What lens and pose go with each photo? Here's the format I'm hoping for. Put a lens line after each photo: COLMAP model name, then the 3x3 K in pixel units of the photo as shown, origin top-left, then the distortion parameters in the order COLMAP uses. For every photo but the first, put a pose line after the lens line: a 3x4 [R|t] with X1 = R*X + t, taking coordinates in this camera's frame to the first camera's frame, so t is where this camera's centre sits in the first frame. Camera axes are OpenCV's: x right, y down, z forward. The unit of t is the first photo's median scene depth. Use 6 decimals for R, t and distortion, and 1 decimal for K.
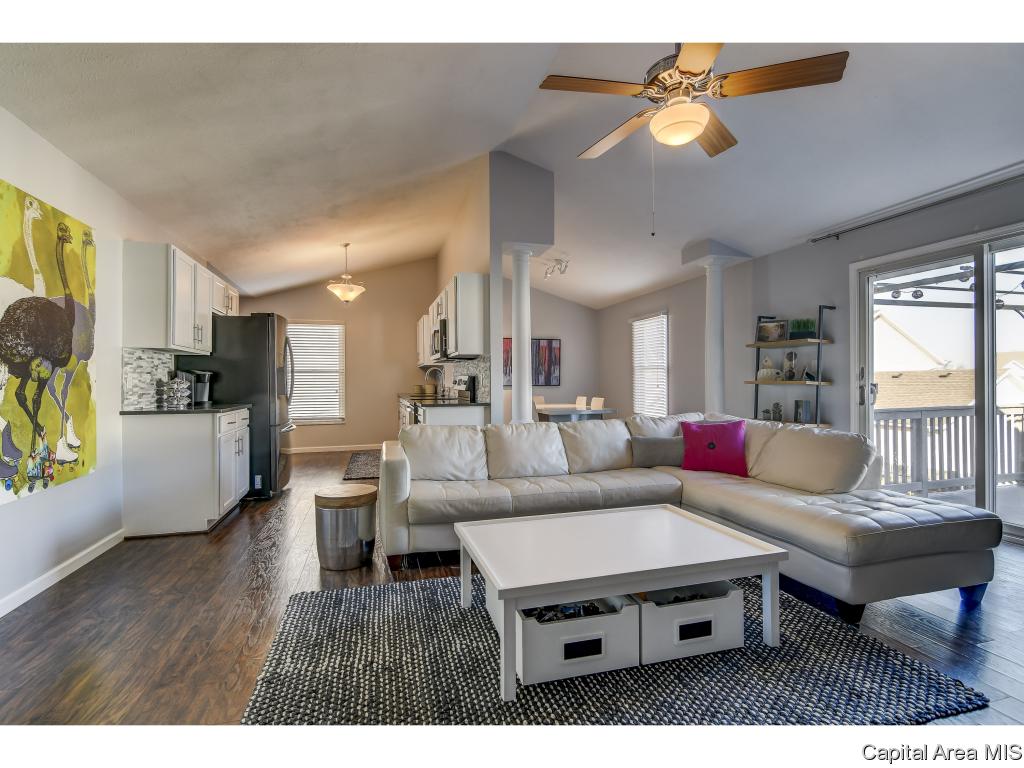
lens RADIAL K [[495.1, 0, 510.7], [0, 495.1, 380.8], [0, 0, 1]] dist [0.019463, -0.012990]
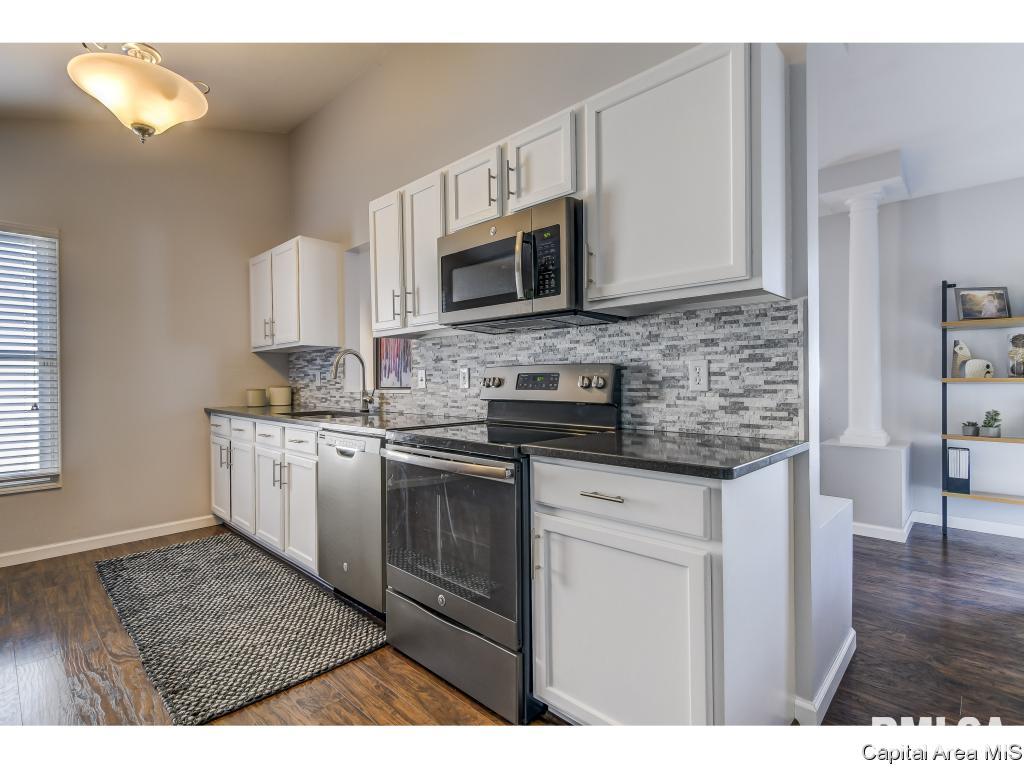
lens RADIAL K [[495.1, 0, 510.7], [0, 495.1, 380.8], [0, 0, 1]] dist [0.019463, -0.012990]
pose [[0.859893, -0.003547, 0.510463, -0.566709], [0.003262, 0.999994, 0.001454, 0.002849], [-0.510465, 0.000415, 0.859899, 1.172265]]
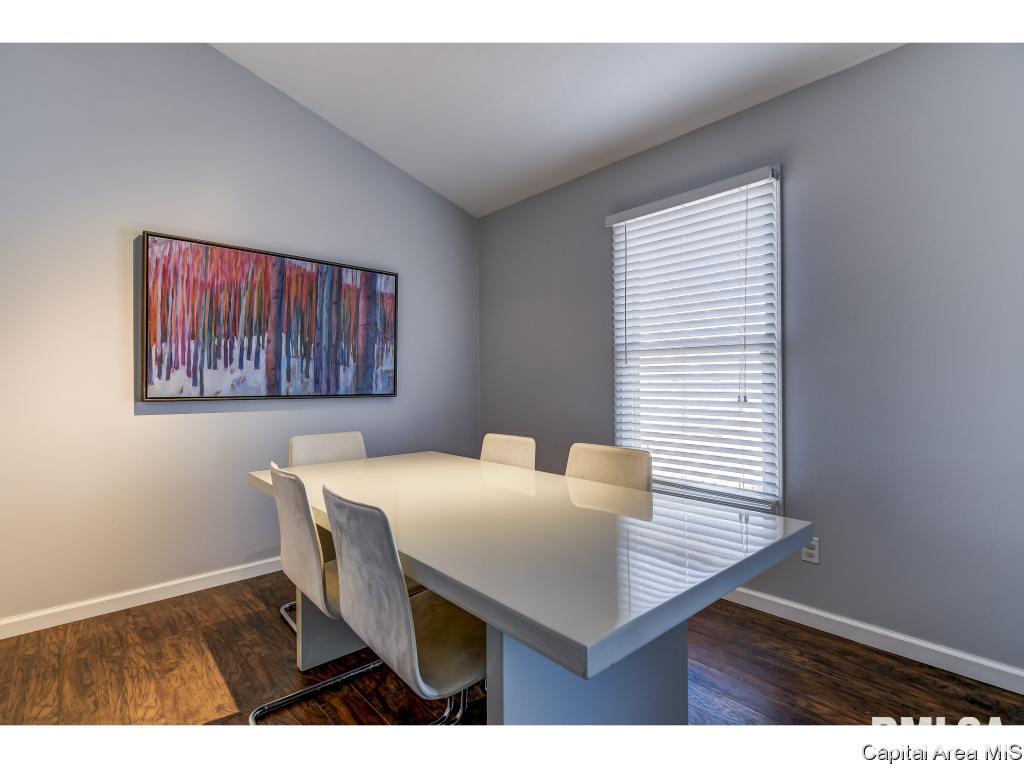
lens RADIAL K [[495.1, 0, 510.7], [0, 495.1, 380.8], [0, 0, 1]] dist [0.019463, -0.012990]
pose [[0.901919, 0.002308, 0.431898, 0.041054], [0.002047, 0.999952, -0.009619, 0.006142], [-0.431900, 0.009559, 0.901871, 1.741352]]
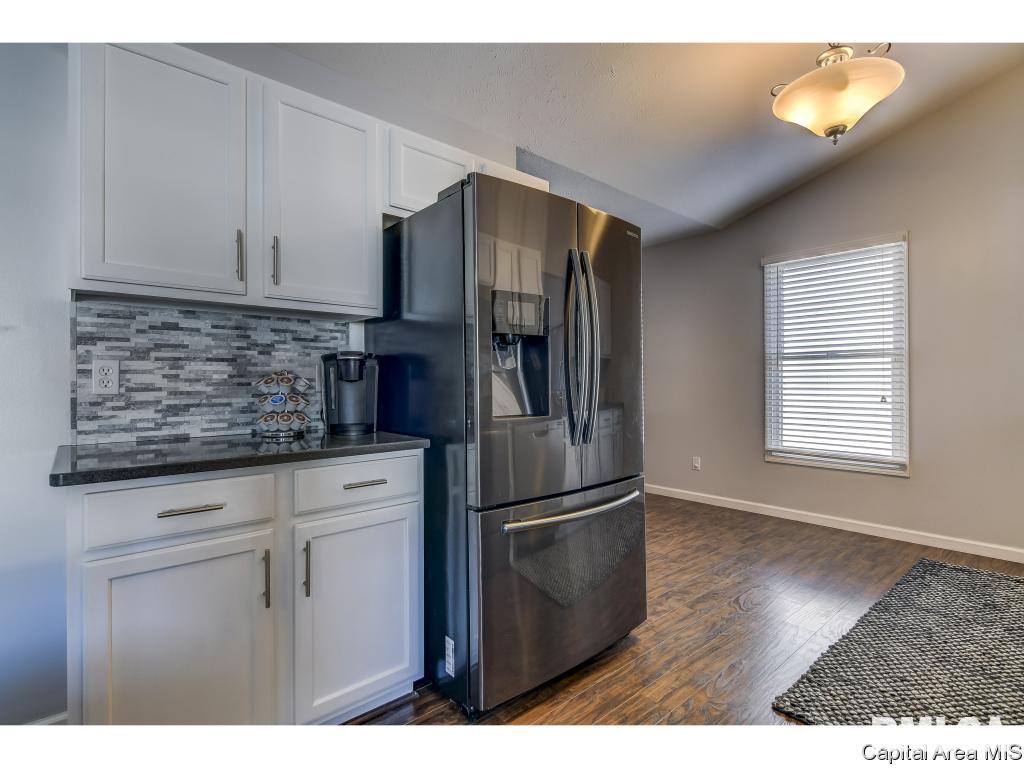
lens RADIAL K [[499.7, 0, 512.0], [0, 499.7, 384.0], [0, 0, 1]] dist [-0.000230, -0.011846]
pose [[0.416965, 0.012340, -0.908839, -0.233090], [0.003062, 0.999883, 0.014981, 0.000825], [0.908917, -0.009030, 0.416878, 1.299180]]
